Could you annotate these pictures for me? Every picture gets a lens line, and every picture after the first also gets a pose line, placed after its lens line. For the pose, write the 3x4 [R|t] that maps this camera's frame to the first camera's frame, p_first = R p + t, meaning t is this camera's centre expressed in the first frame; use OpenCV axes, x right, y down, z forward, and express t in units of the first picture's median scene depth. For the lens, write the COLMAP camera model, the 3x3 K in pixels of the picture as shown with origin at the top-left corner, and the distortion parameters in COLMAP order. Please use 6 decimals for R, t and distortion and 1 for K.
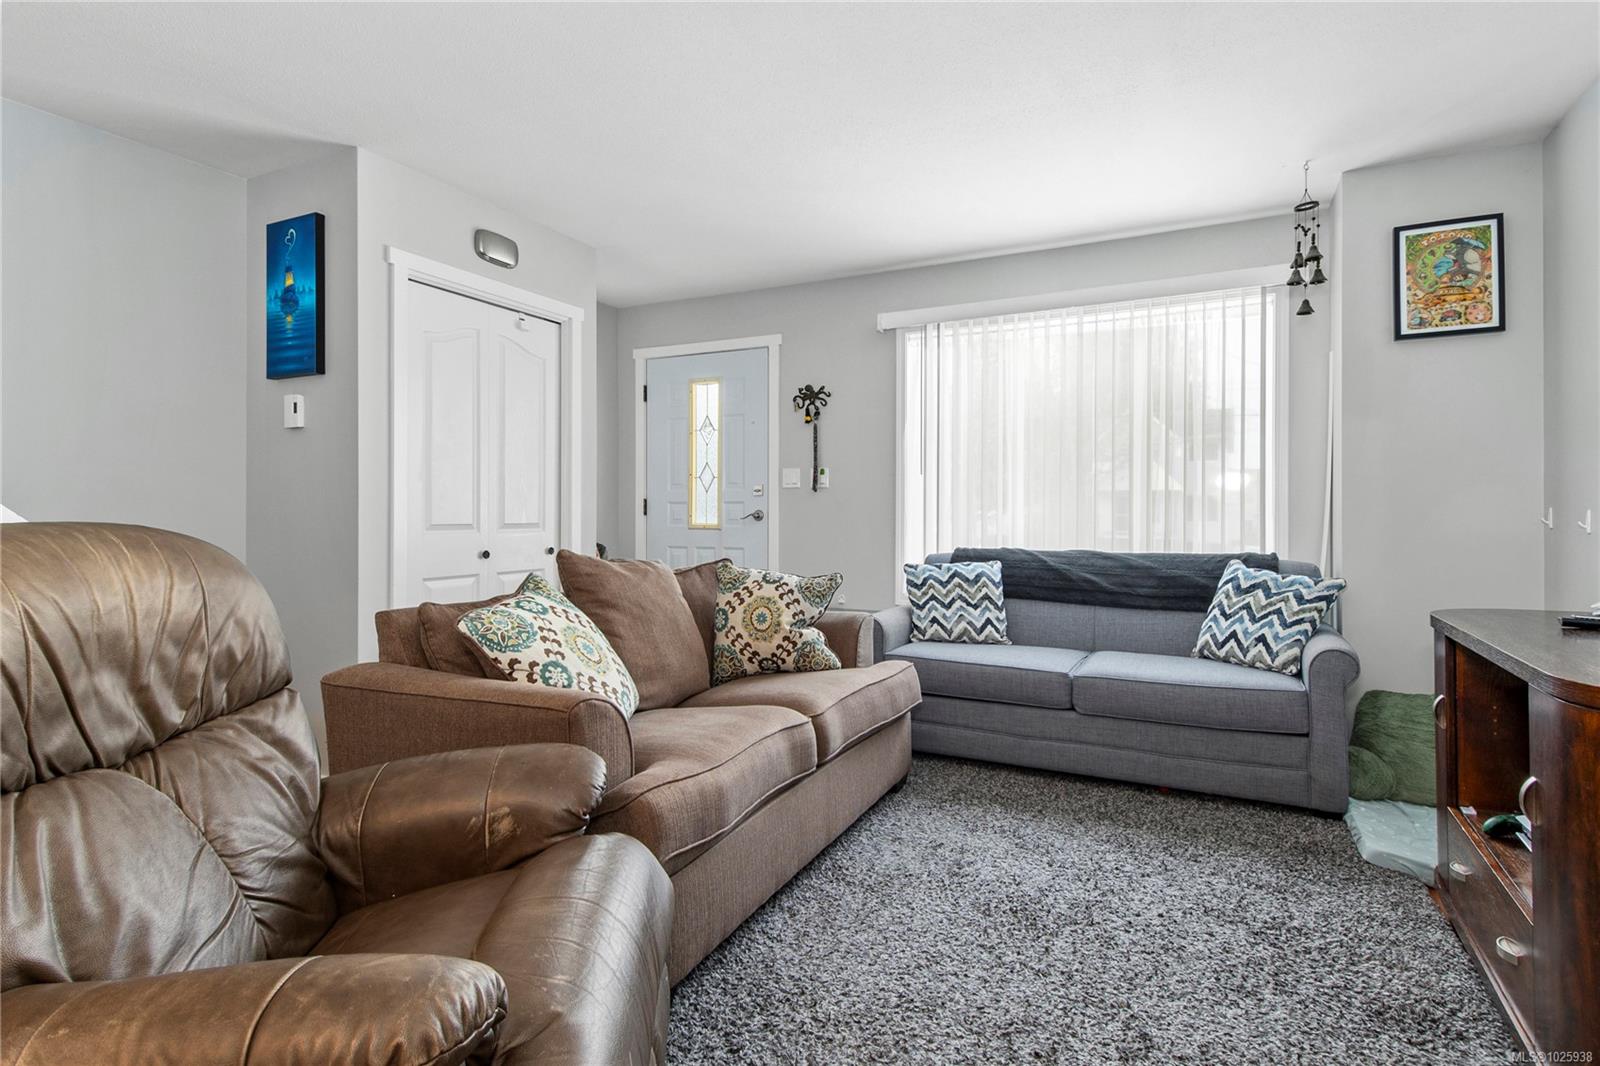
lens RADIAL K [[834.9, 0, 811.7], [0, 834.9, 510.2], [0, 0, 1]] dist [0.032364, -0.009643]
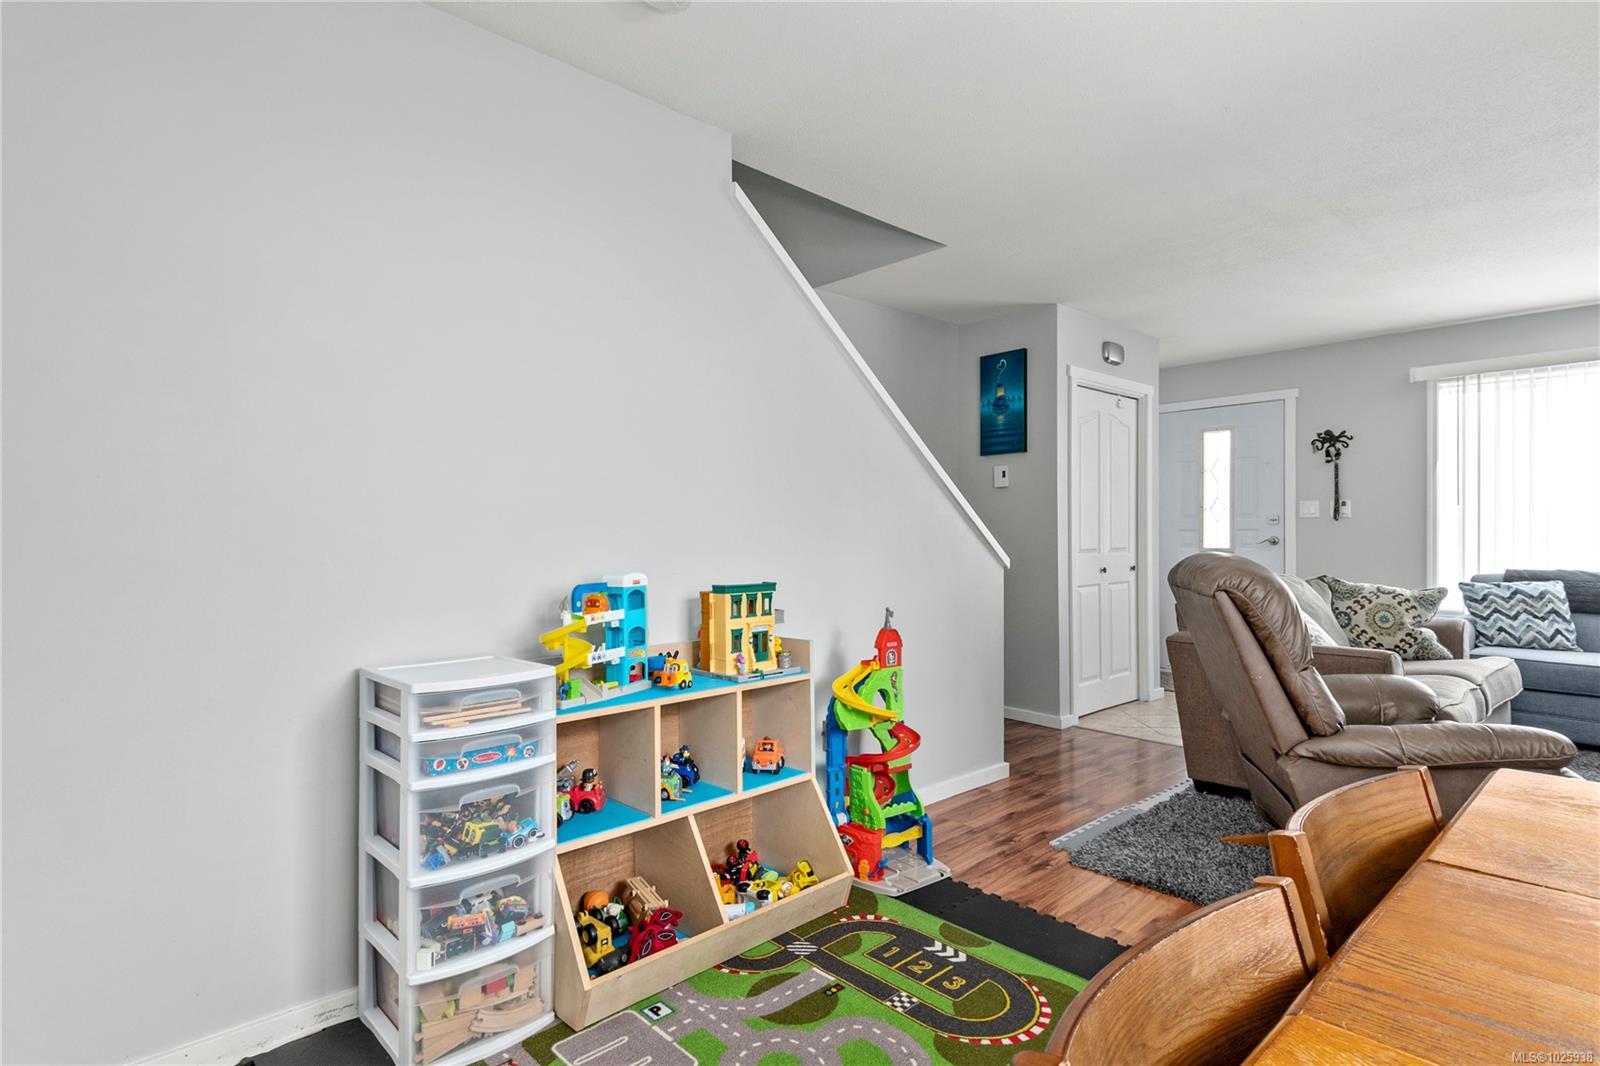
lens RADIAL K [[834.9, 0, 807.7], [0, 834.9, 536.9], [0, 0, 1]] dist [0.032364, -0.009643]
pose [[0.937614, -0.004715, -0.347645, -0.408921], [0.008362, 0.999925, 0.008992, -0.023117], [0.347576, -0.011338, 0.937583, -0.553651]]
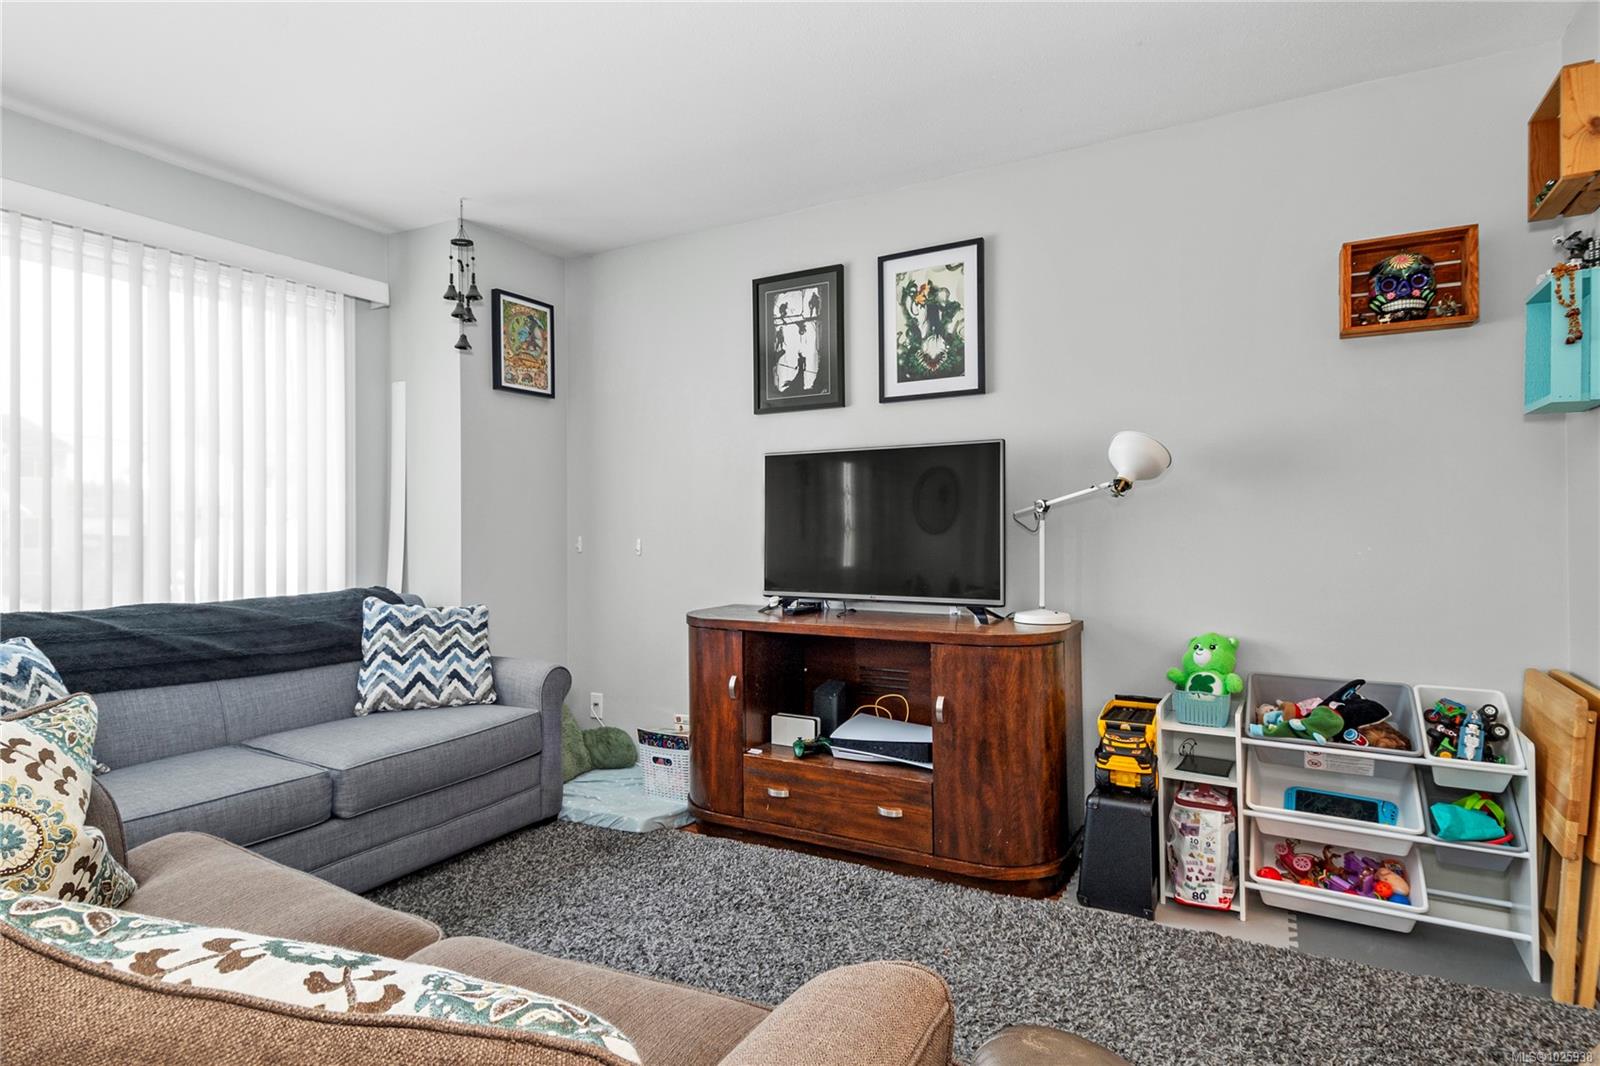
lens RADIAL K [[834.9, 0, 799.1], [0, 834.9, 522.4], [0, 0, 1]] dist [0.032364, -0.009643]
pose [[0.043762, 0.005323, 0.999028, -0.383328], [-0.002028, 0.999984, -0.005239, -0.017069], [-0.999040, -0.001797, 0.043772, 0.518205]]
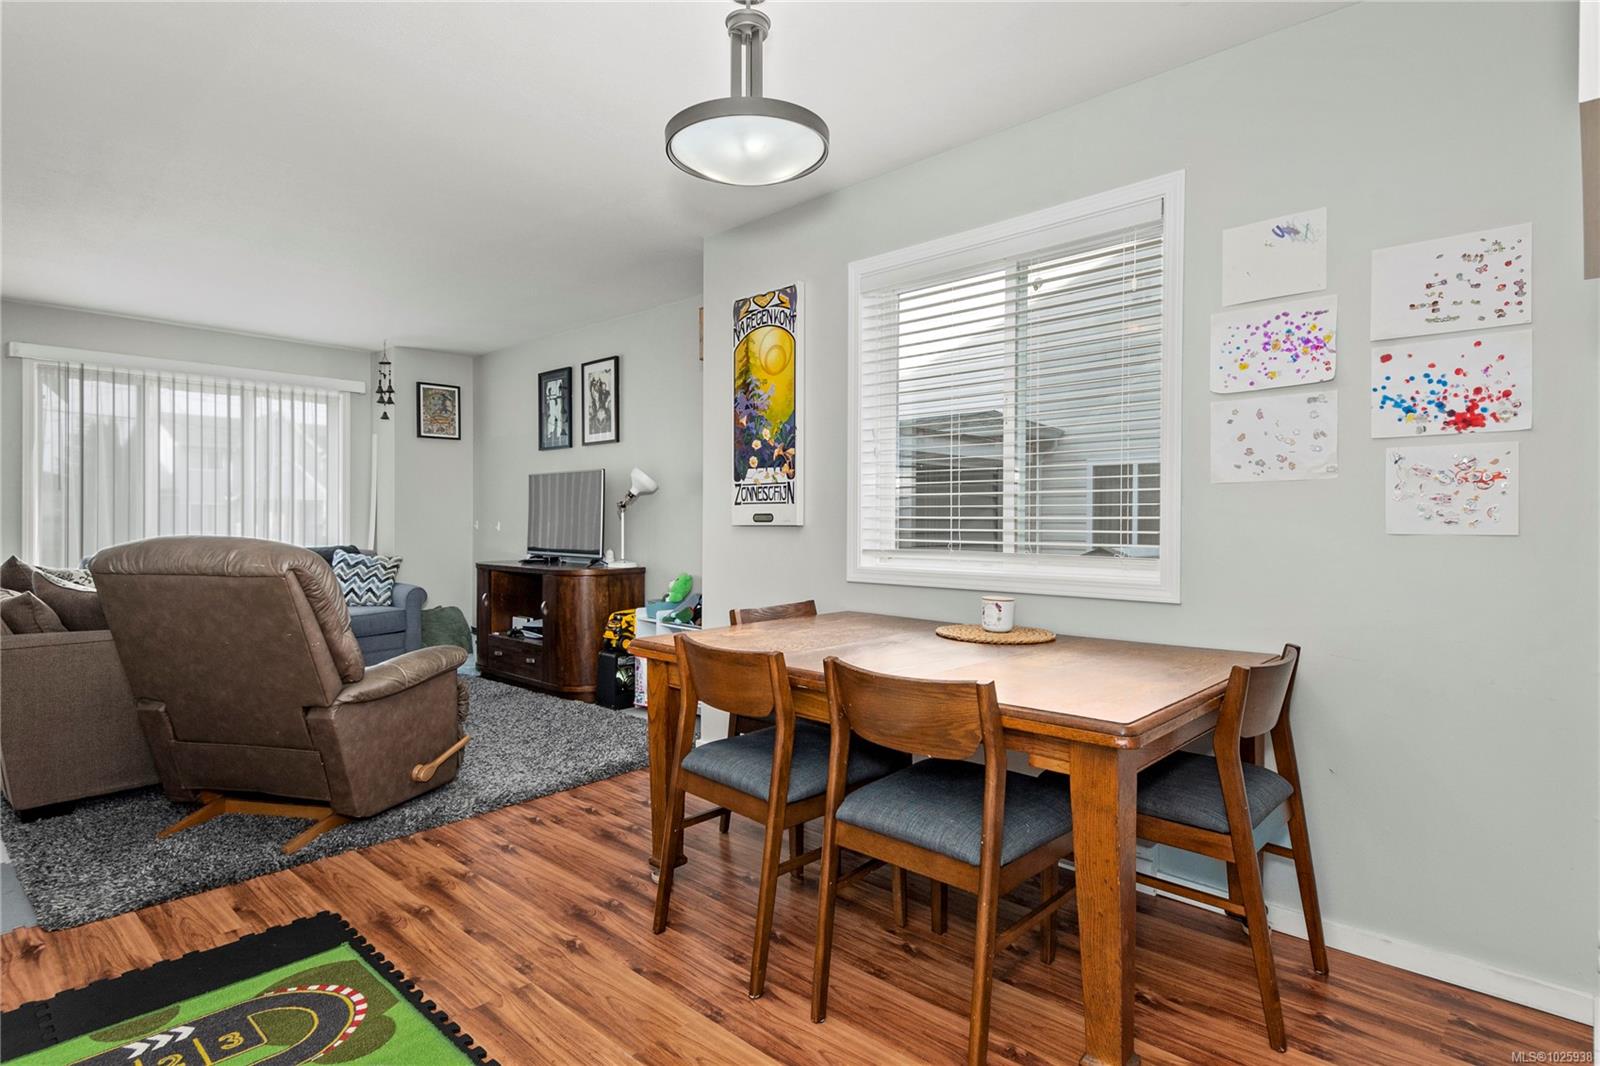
lens RADIAL K [[834.9, 0, 801.8], [0, 834.9, 523.2], [0, 0, 1]] dist [0.032364, -0.009643]
pose [[0.292597, -0.005978, 0.956217, -0.909154], [-0.010300, 0.999903, 0.009403, -0.022586], [-0.956180, -0.012600, 0.292507, -0.439189]]
